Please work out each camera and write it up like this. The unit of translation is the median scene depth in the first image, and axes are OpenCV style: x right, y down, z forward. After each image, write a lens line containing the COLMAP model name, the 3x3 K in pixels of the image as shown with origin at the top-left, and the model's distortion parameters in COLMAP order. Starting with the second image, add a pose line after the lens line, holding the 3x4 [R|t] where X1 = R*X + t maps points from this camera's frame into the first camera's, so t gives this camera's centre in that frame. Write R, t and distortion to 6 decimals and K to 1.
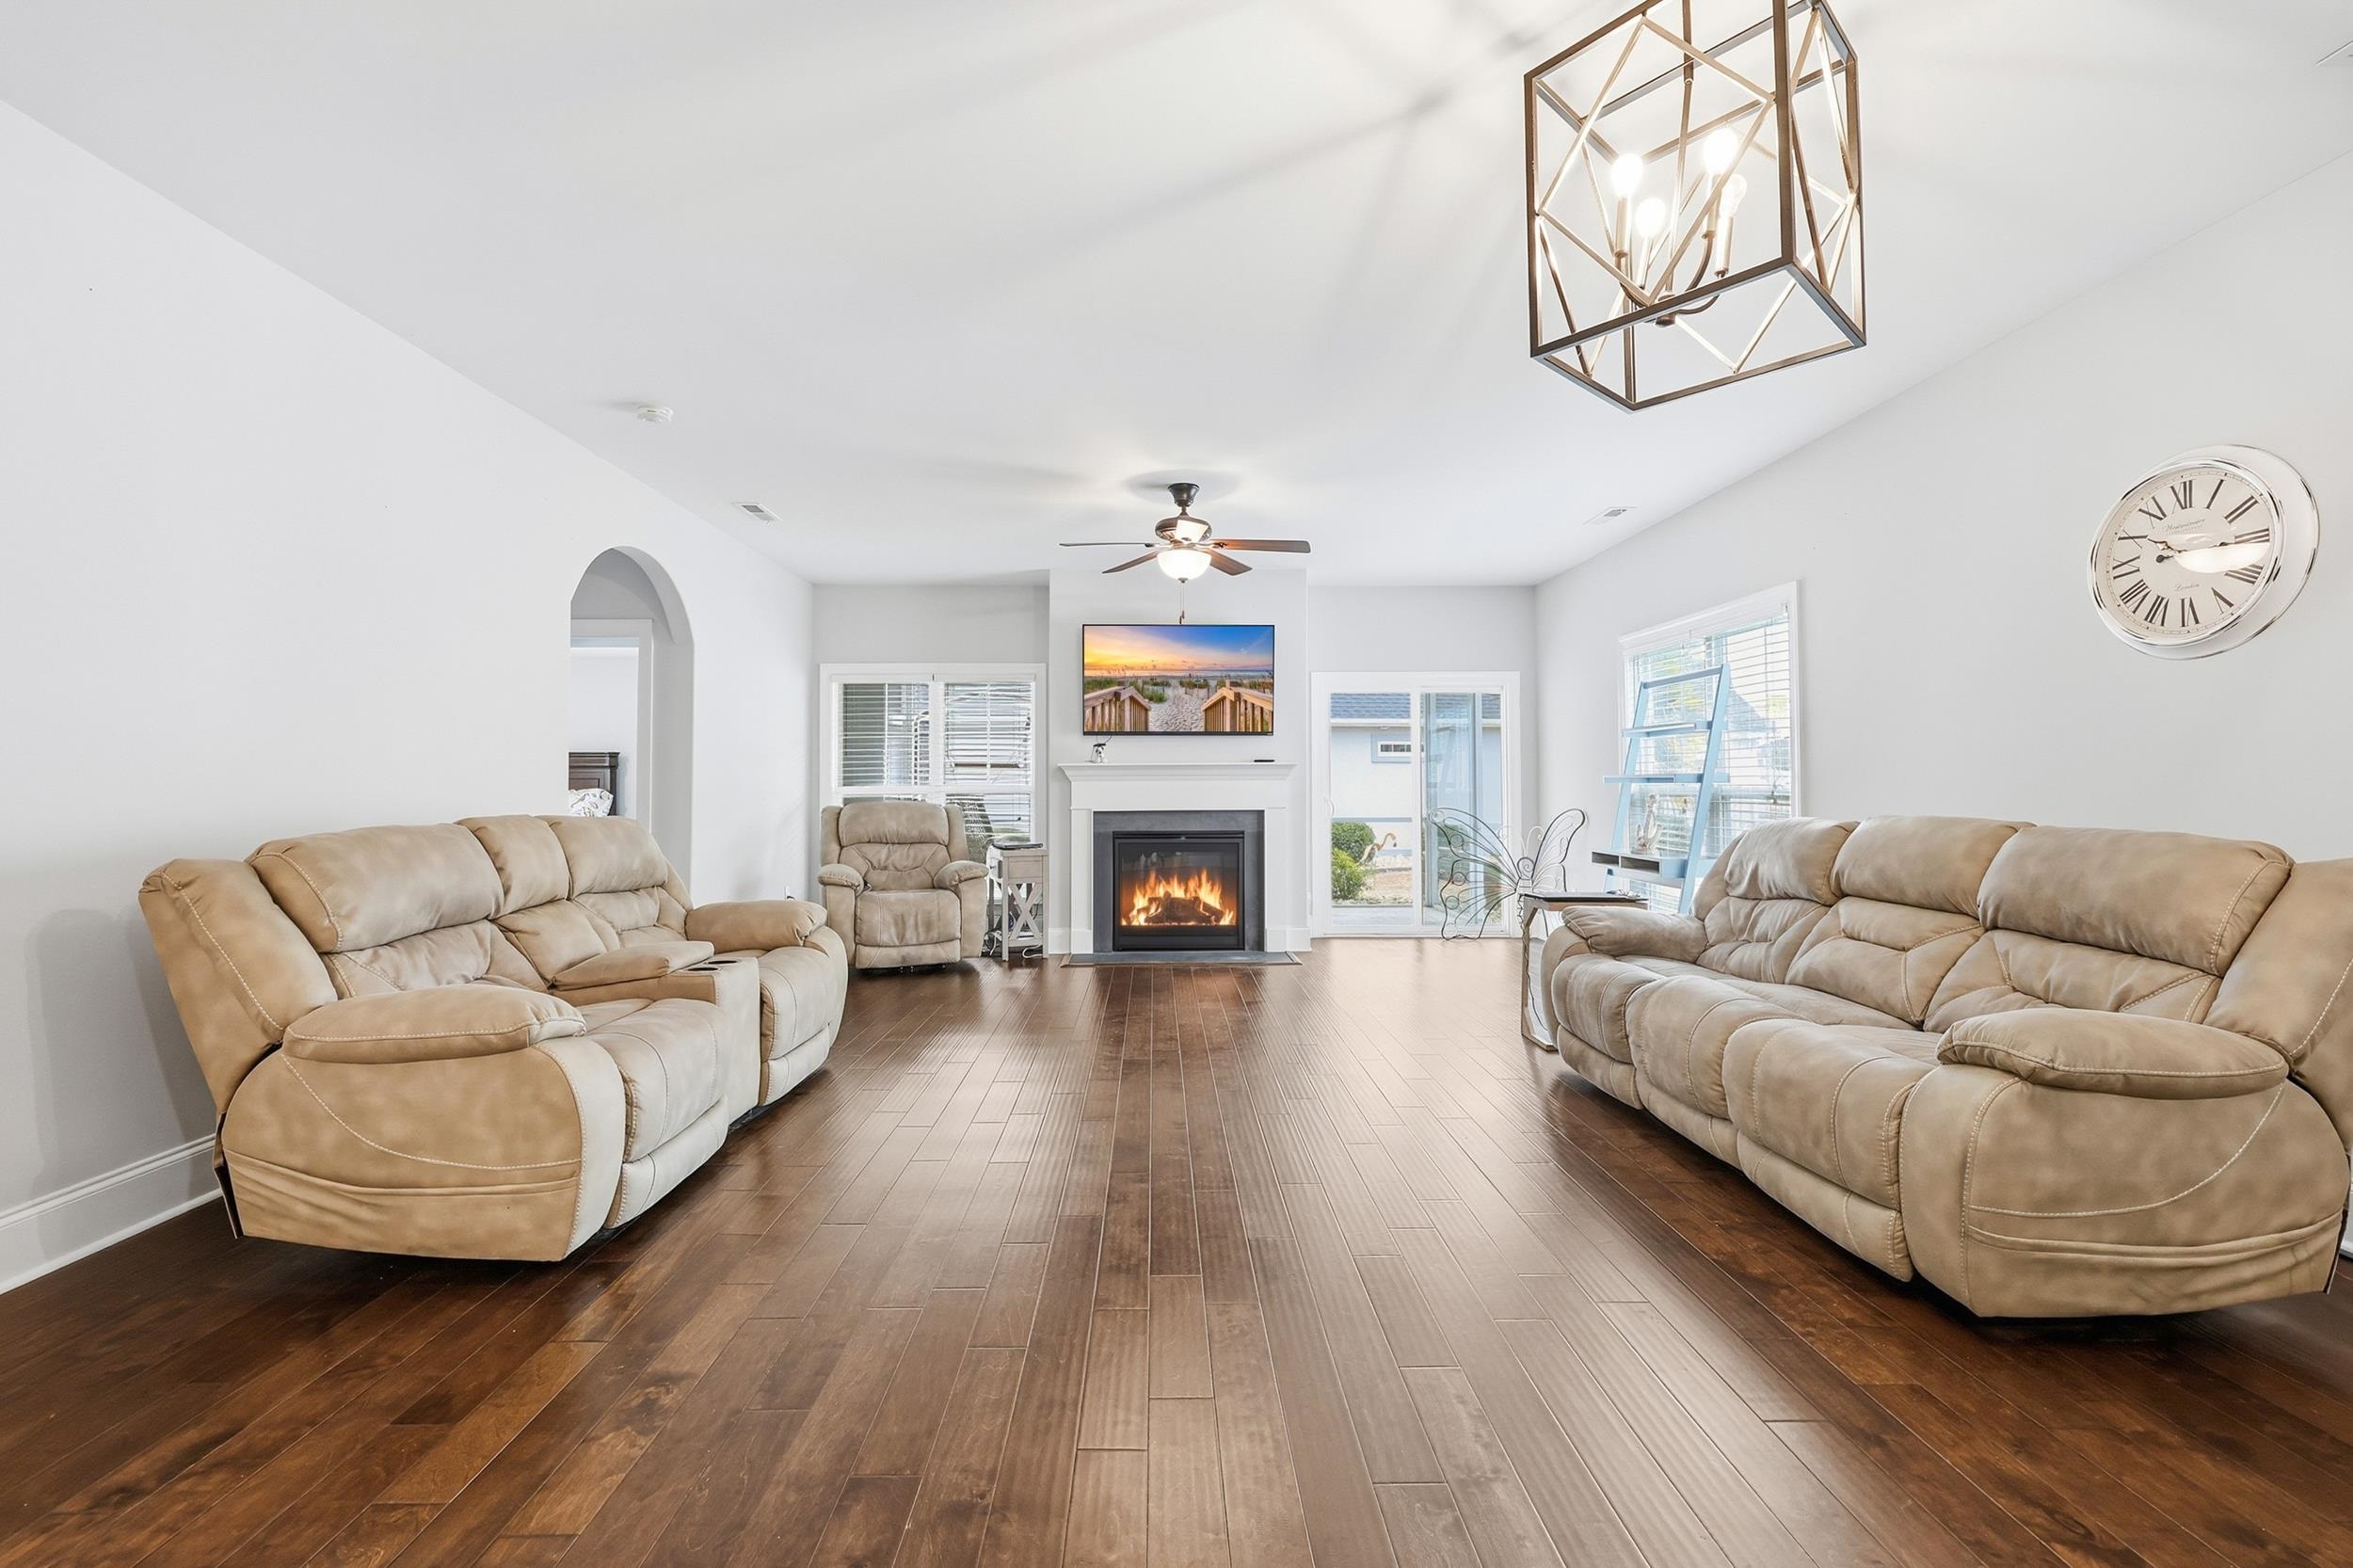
lens RADIAL K [[960.8, 0, 1172.7], [0, 960.8, 772.1], [0, 0, 1]] dist [-0.002037, -0.000751]
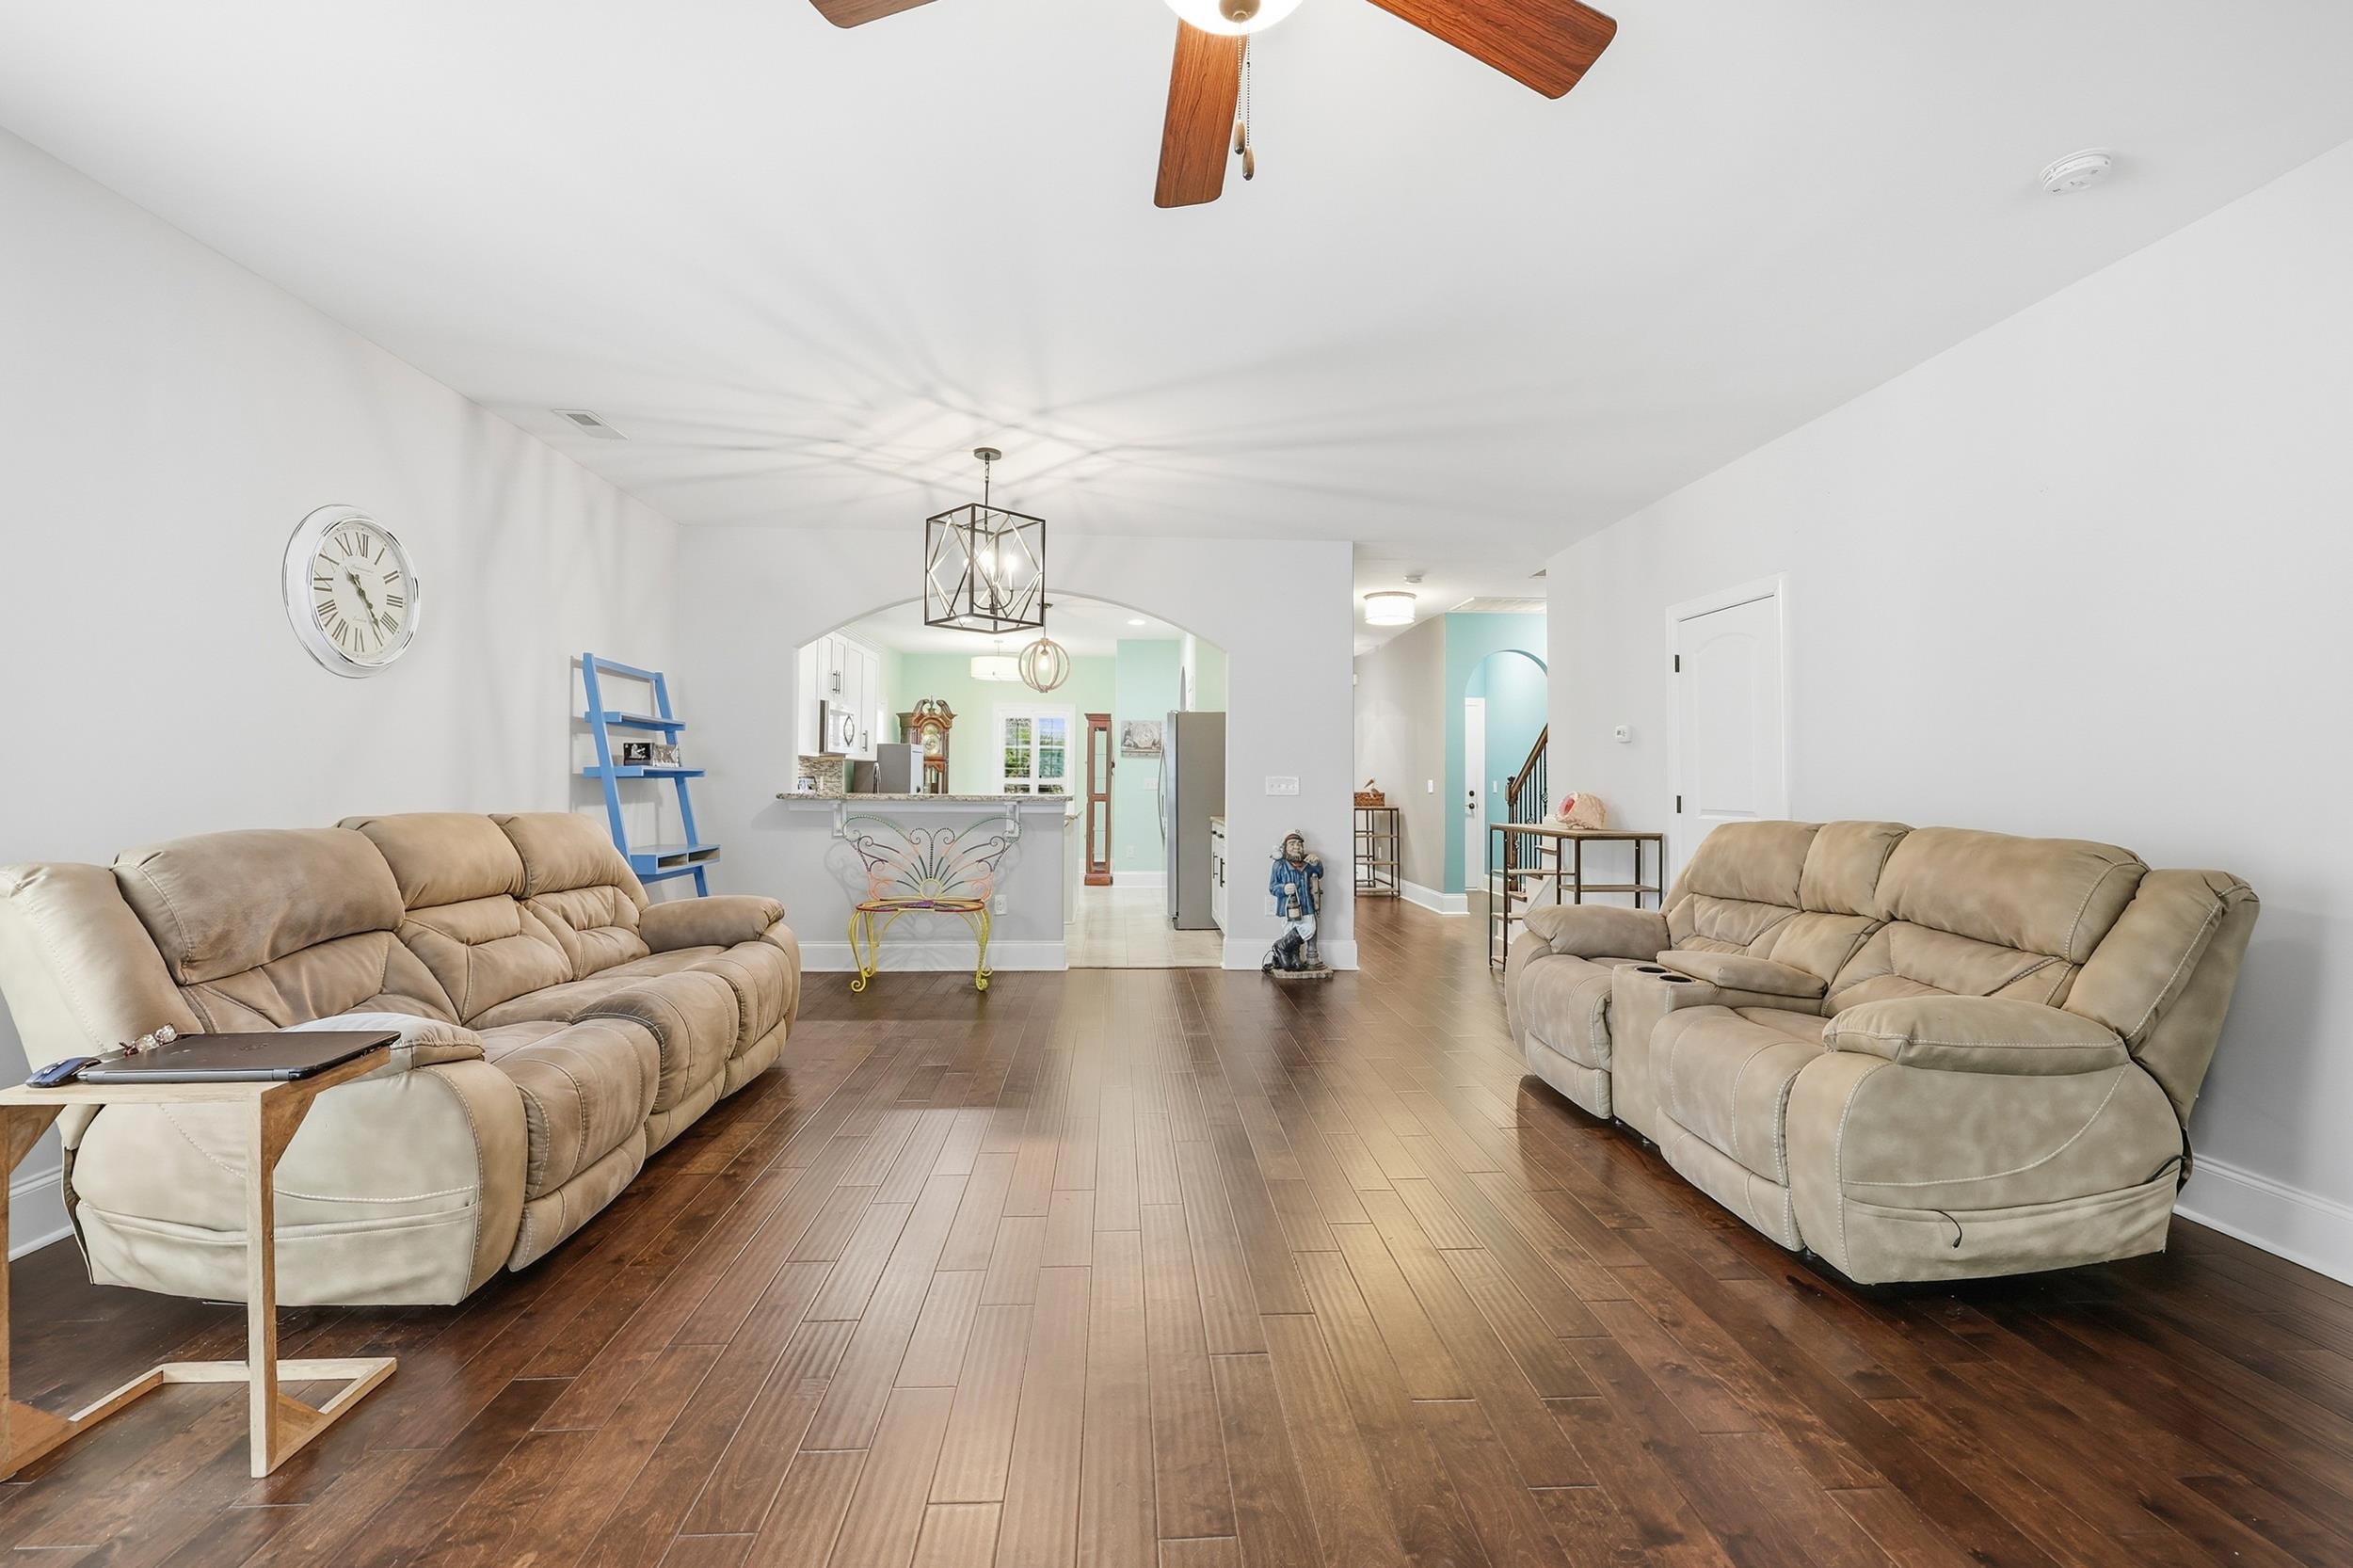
lens RADIAL K [[960.8, 0, 1157.0], [0, 960.8, 765.8], [0, 0, 1]] dist [-0.002037, -0.000751]
pose [[-0.999632, -0.006544, -0.026309, 0.038372], [-0.005704, 0.999476, -0.031876, 0.015154], [0.026504, -0.031714, -0.999146, 1.242957]]
